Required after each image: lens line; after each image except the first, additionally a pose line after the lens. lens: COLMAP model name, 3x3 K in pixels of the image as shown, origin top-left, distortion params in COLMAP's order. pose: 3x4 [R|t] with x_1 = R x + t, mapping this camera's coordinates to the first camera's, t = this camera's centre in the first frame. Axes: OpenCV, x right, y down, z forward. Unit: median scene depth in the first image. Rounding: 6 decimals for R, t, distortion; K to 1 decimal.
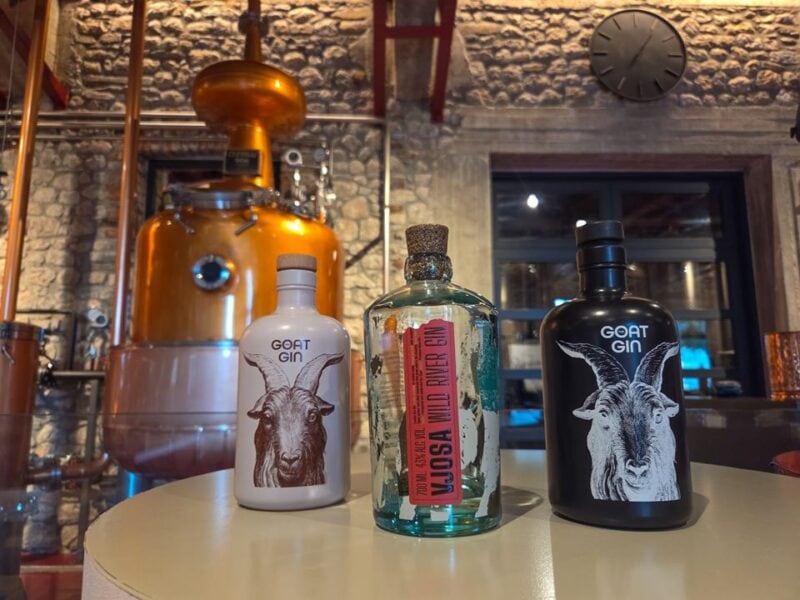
lens RADIAL K [[550.1, 0, 397.0], [0, 550.1, 297.8], [0, 0, 1]] dist [0.046181, -0.027567]
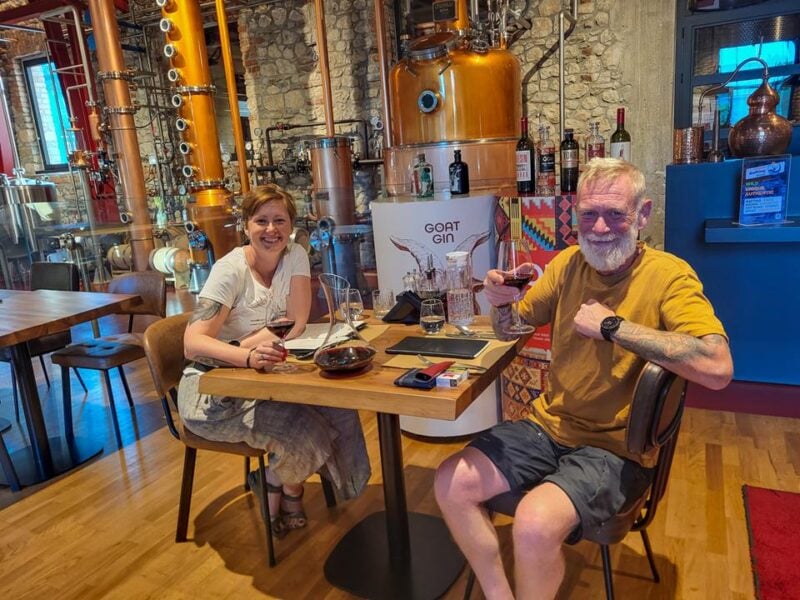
lens RADIAL K [[635.6, 0, 399.7], [0, 635.6, 300.9], [0, 0, 1]] dist [0.031605, 0.032857]
pose [[0.885031, 0.039252, -0.463875, 0.303340], [0.139210, 0.928530, 0.344170, -0.092219], [0.444231, -0.369177, 0.816313, -0.508343]]
